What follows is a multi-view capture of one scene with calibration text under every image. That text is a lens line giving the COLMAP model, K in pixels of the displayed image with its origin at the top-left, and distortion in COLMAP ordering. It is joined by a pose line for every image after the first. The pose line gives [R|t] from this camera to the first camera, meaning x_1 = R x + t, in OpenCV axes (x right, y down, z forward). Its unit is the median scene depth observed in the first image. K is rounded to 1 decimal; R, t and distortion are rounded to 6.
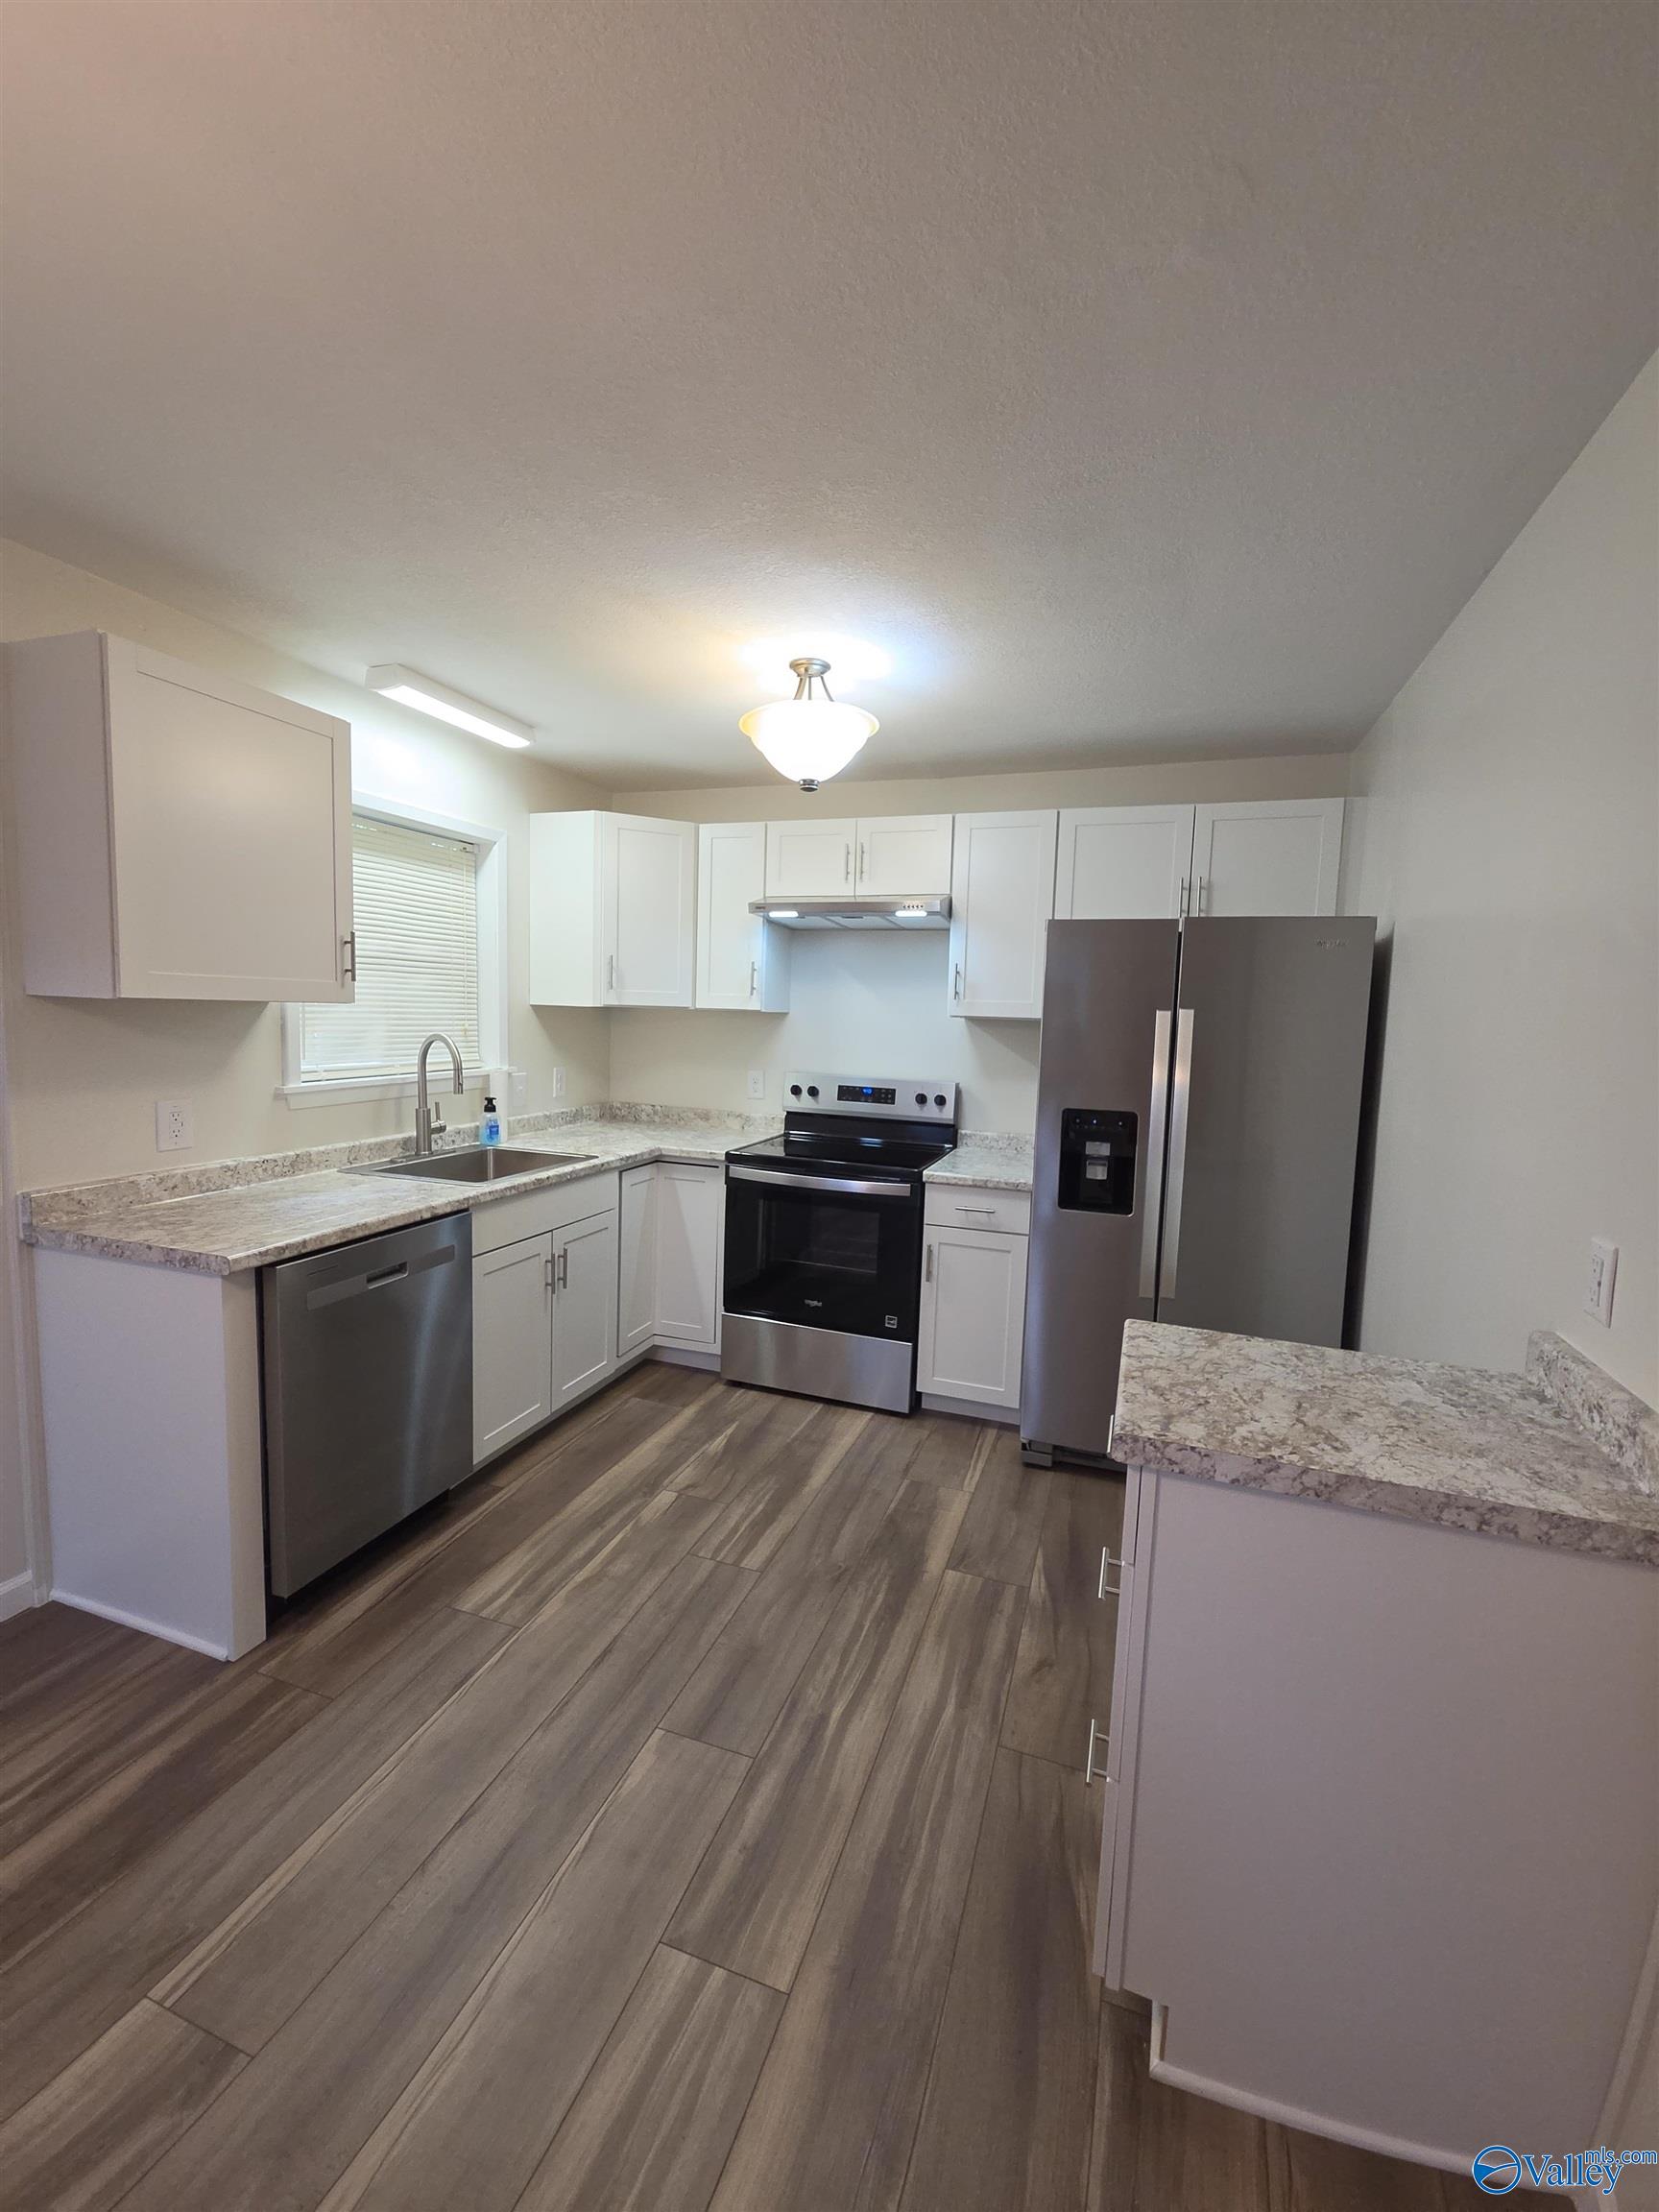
lens RADIAL K [[909.1, 0, 829.1], [0, 909.1, 1100.2], [0, 0, 1]] dist [0.004361, -0.004568]
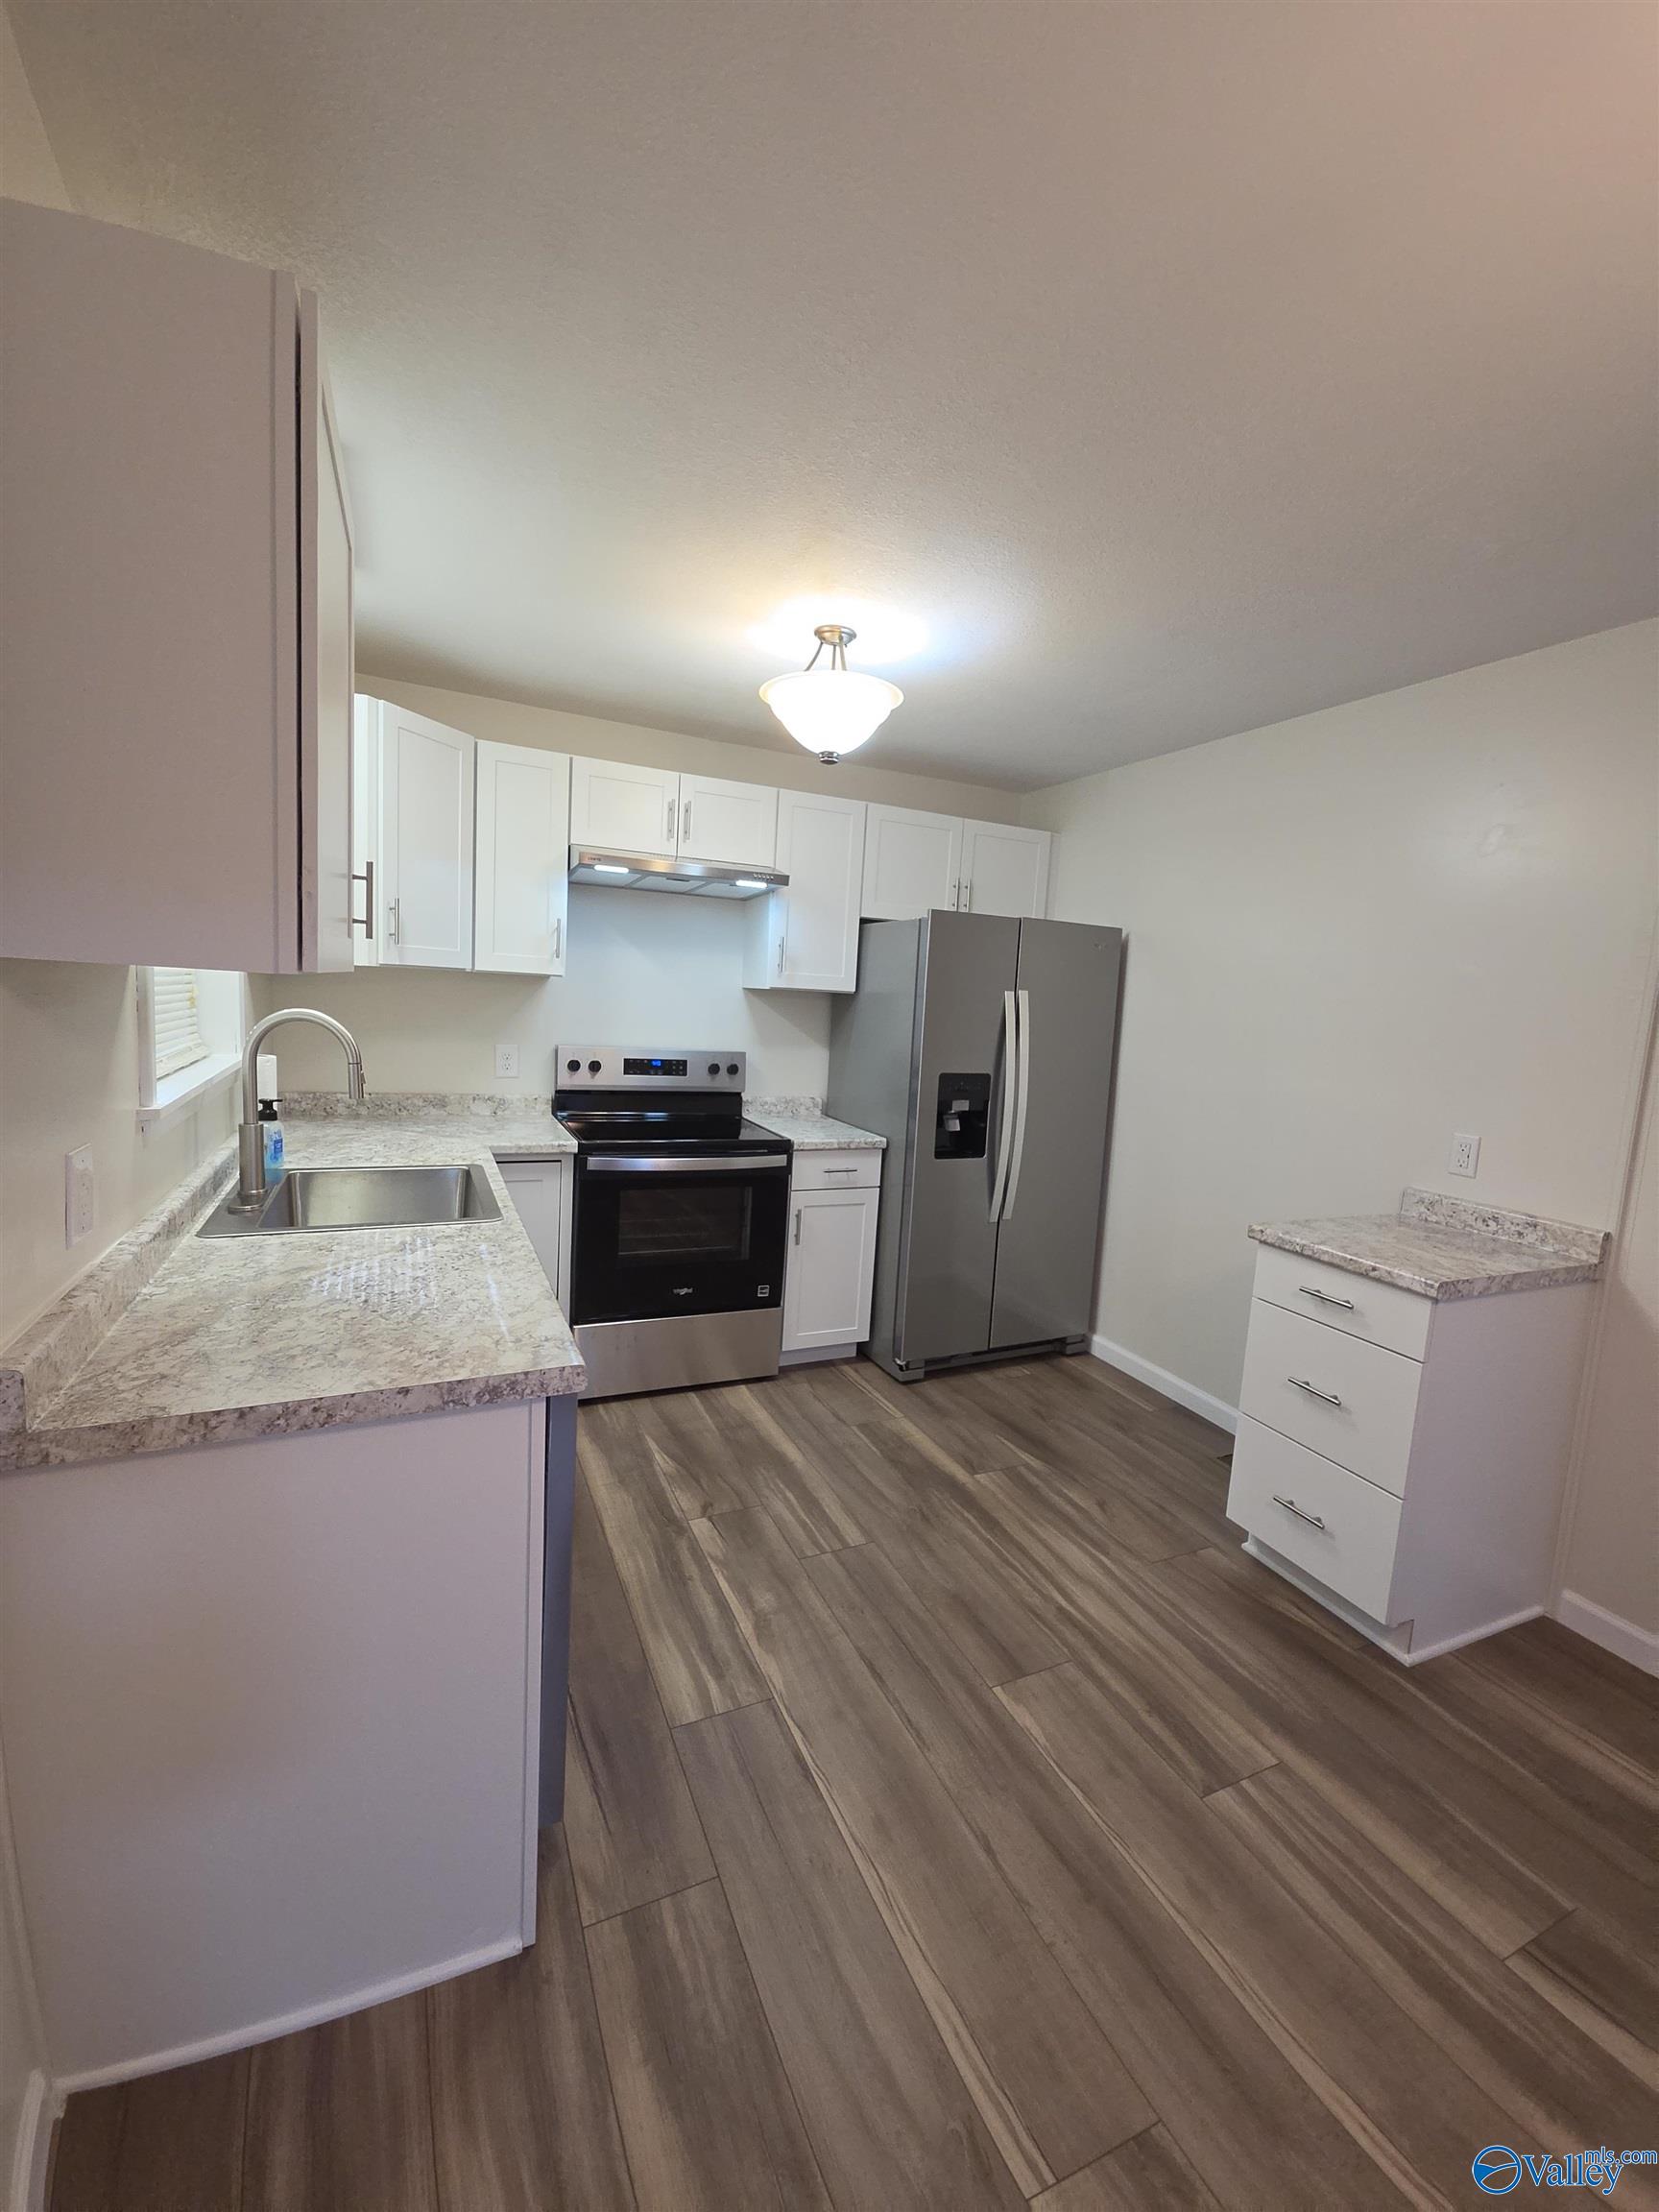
lens RADIAL K [[909.1, 0, 841.0], [0, 909.1, 1098.8], [0, 0, 1]] dist [0.004361, -0.004568]
pose [[0.712605, -0.072036, 0.697858, -0.658222], [0.032289, 0.997028, 0.069946, -0.045188], [-0.700822, -0.027311, 0.712813, 0.257964]]
